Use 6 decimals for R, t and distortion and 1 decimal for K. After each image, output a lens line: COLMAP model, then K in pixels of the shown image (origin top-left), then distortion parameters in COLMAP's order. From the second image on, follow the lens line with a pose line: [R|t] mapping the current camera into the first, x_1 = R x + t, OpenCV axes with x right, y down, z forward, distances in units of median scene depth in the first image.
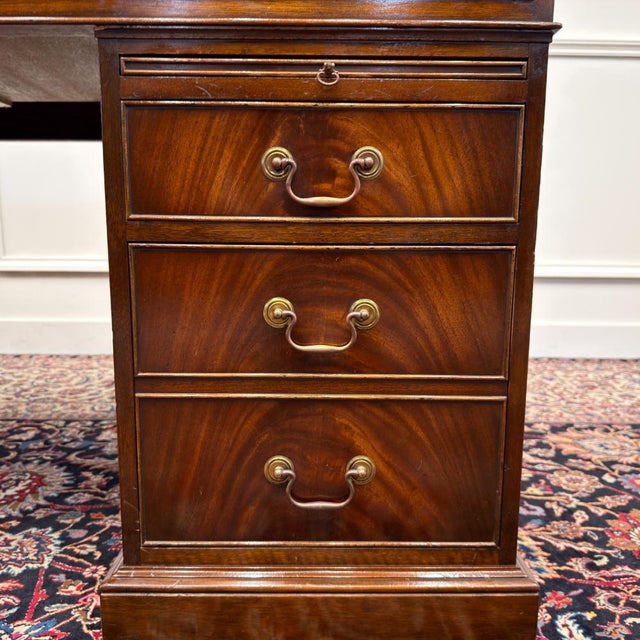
lens RADIAL K [[609.8, 0, 320.3], [0, 609.8, 324.1], [0, 0, 1]] dist [0.007976, -0.018886]
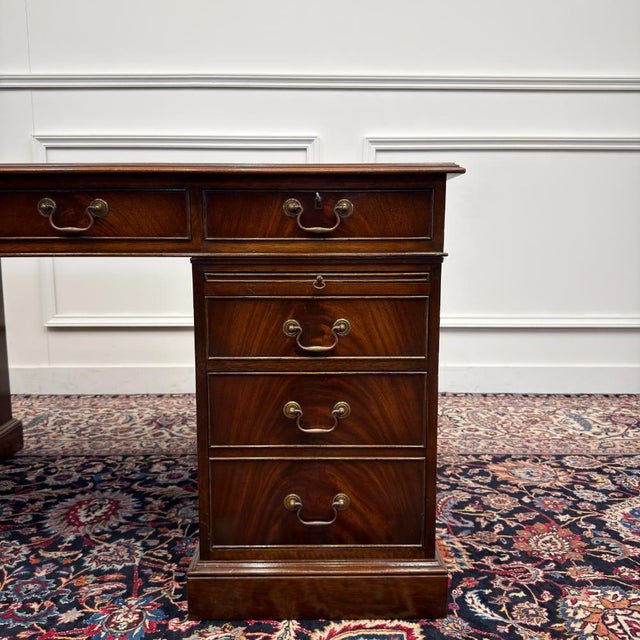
lens RADIAL K [[601.0, 0, 315.8], [0, 601.0, 317.3], [0, 0, 1]] dist [0.073170, -0.131281]
pose [[0.999960, -0.008730, -0.001846, 0.002888], [0.008678, 0.999608, -0.026626, -0.171684], [0.002078, 0.026609, 0.999644, -0.521262]]
